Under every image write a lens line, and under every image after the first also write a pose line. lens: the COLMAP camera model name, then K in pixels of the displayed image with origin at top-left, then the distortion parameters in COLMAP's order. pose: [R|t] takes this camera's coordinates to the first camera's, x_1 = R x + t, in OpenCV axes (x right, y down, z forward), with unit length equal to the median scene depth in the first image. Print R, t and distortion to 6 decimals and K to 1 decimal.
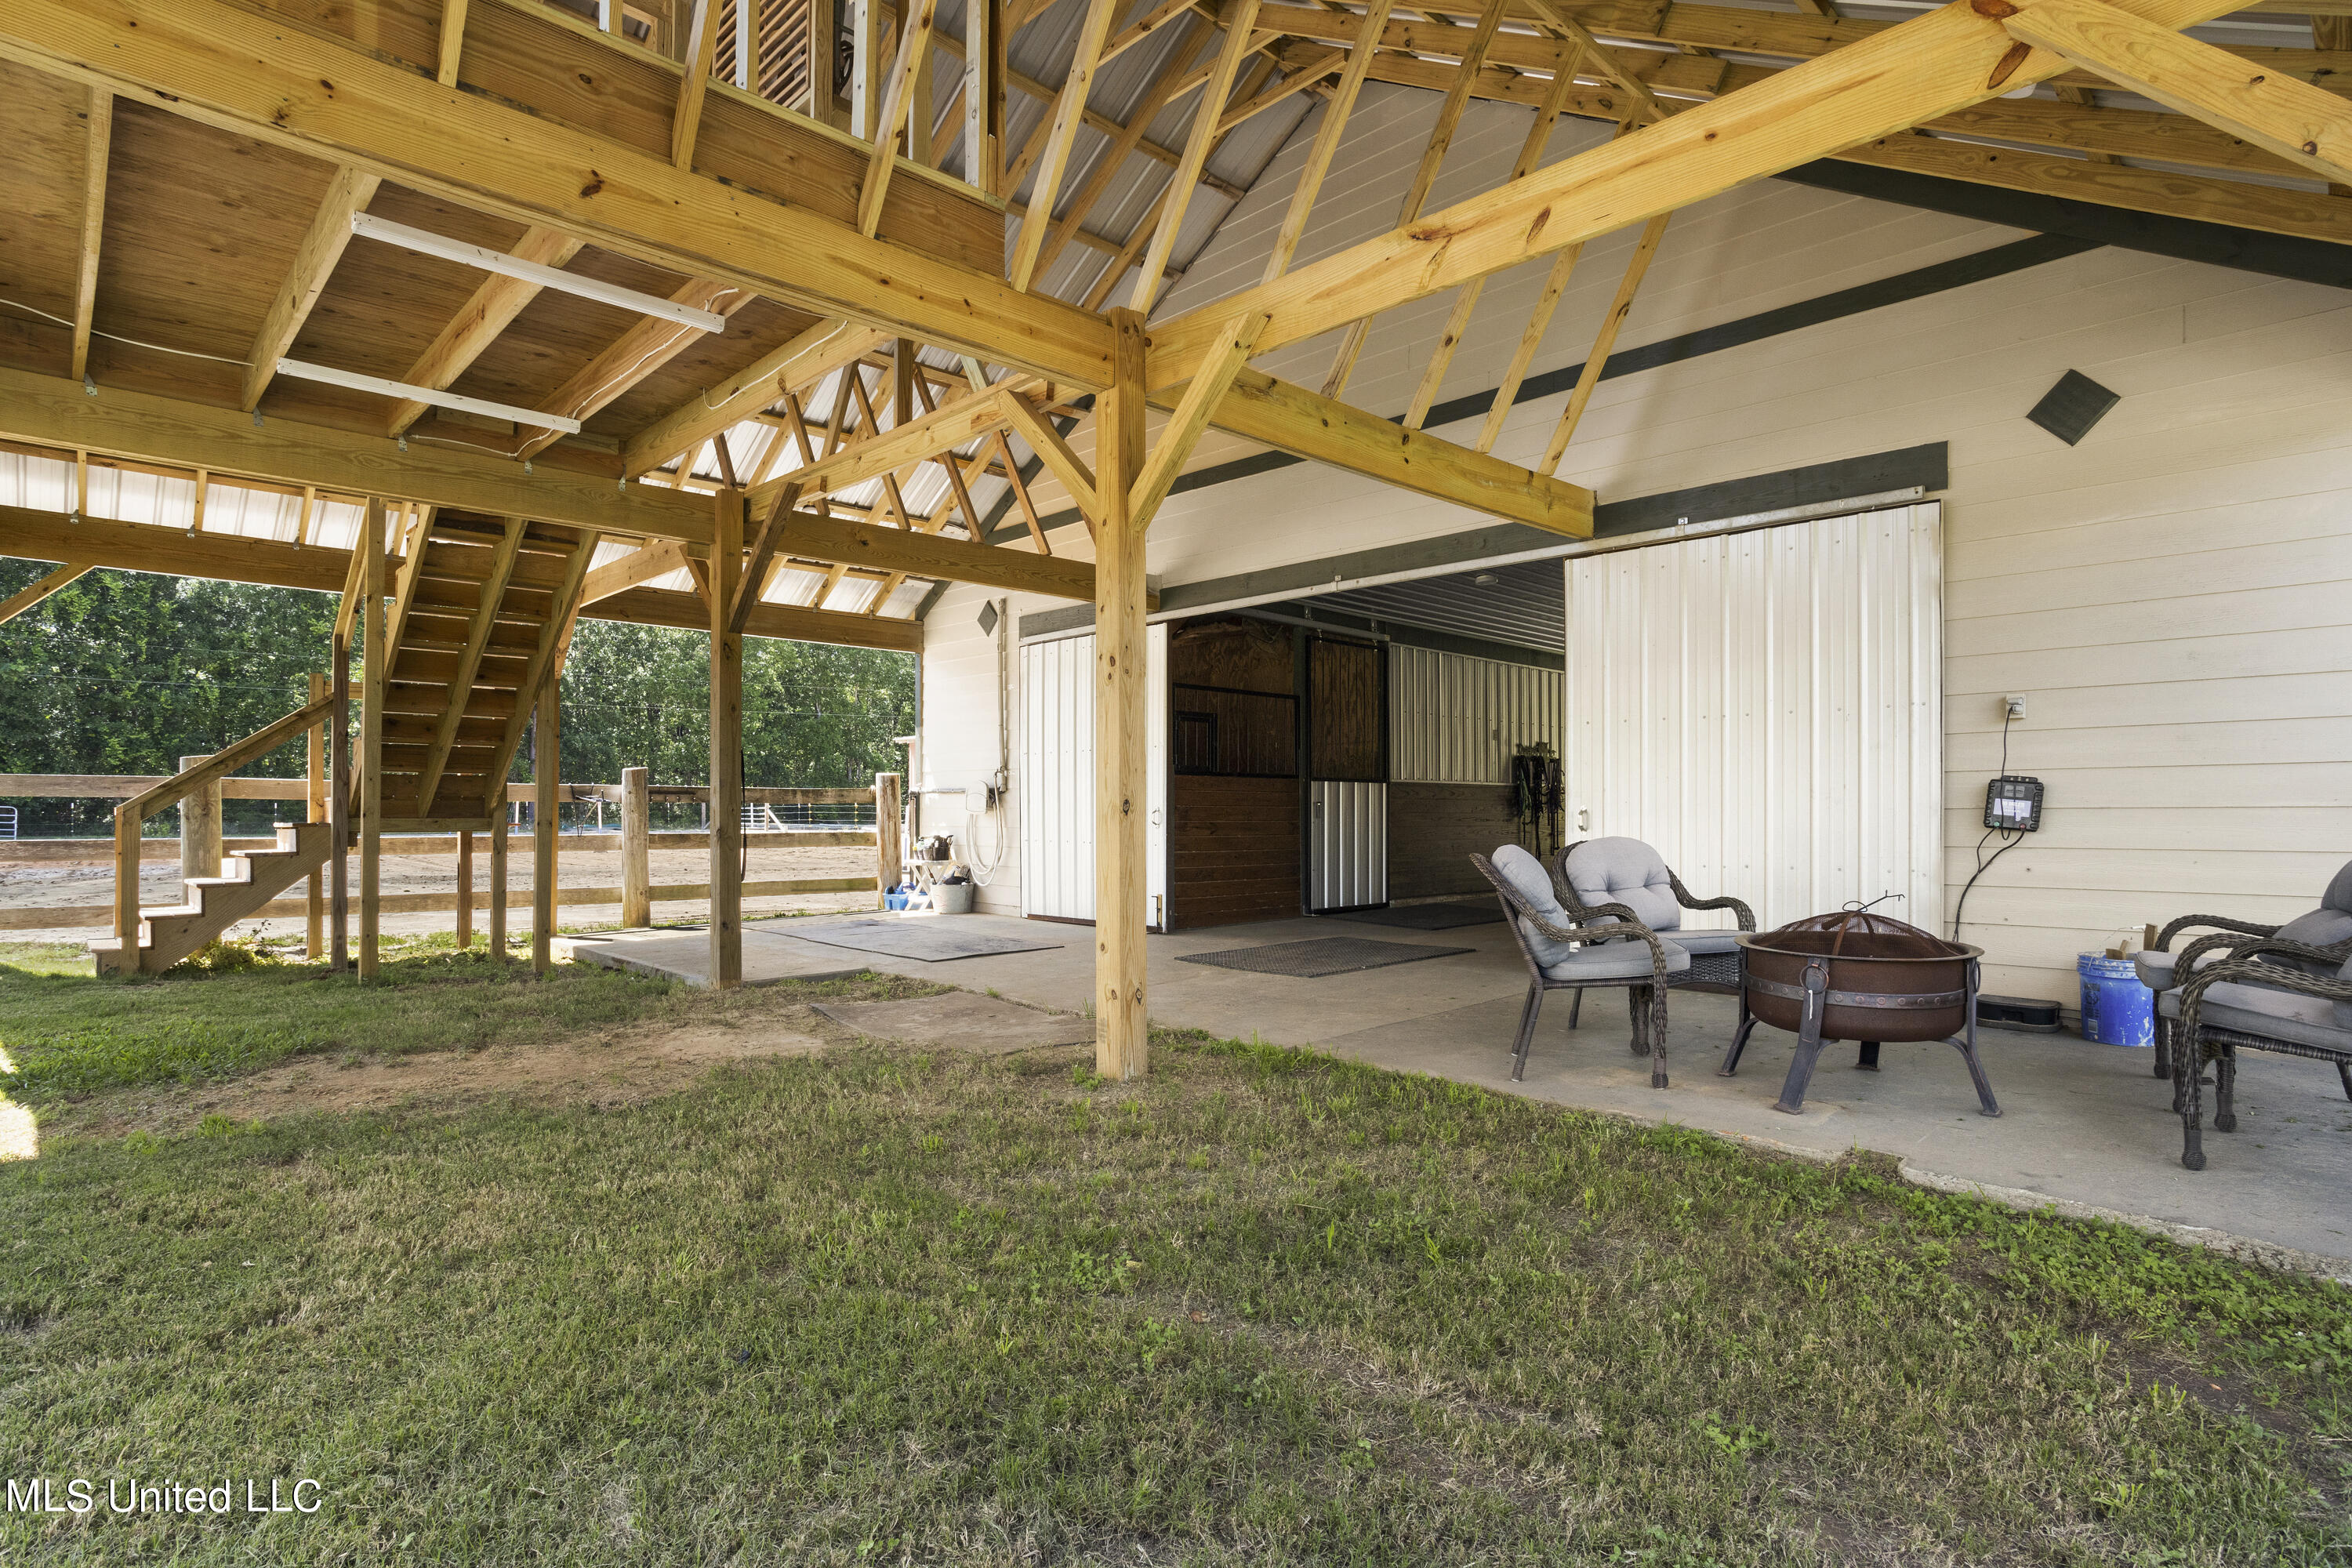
lens RADIAL K [[1194.9, 0, 1174.4], [0, 1194.9, 790.5], [0, 0, 1]] dist [-0.003795, -0.002414]
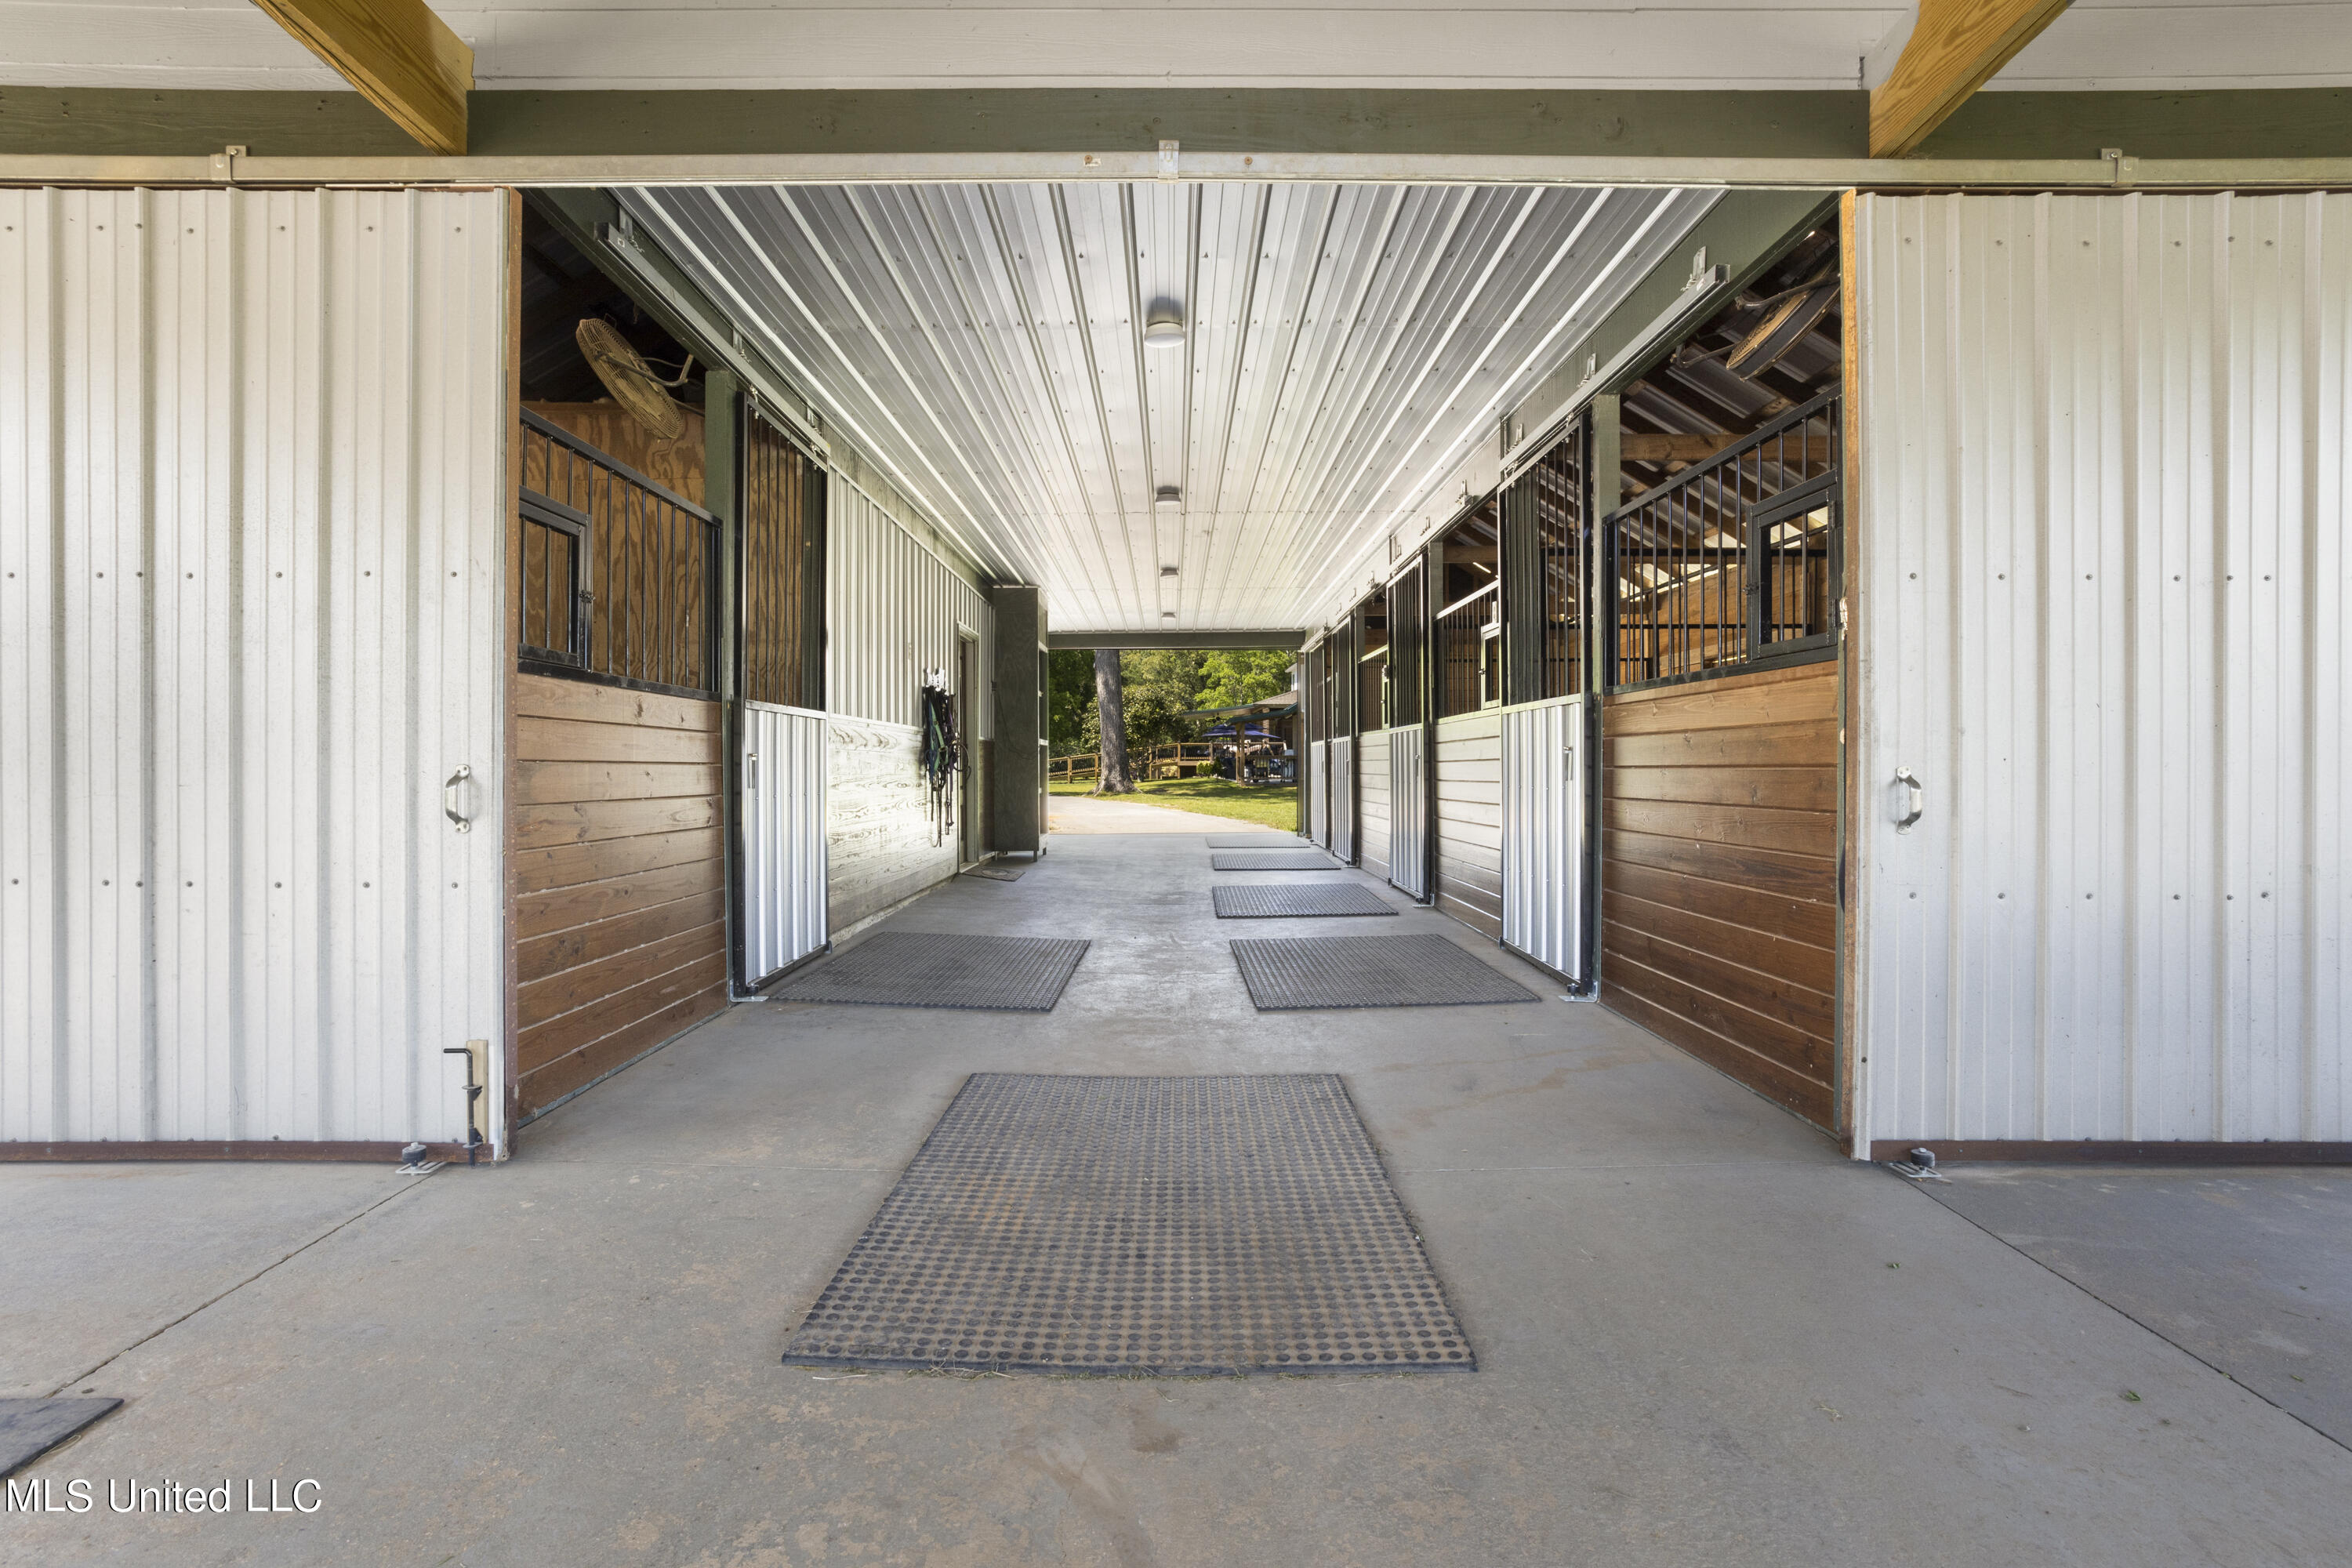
lens RADIAL K [[1104.2, 0, 1176.3], [0, 1104.2, 774.1], [0, 0, 1]] dist [-0.020764, 0.001361]
pose [[0.689317, 0.000572, 0.724459, -0.093839], [-0.012059, 0.999870, 0.010684, 0.011120], [-0.724359, -0.016101, 0.689235, 0.671876]]
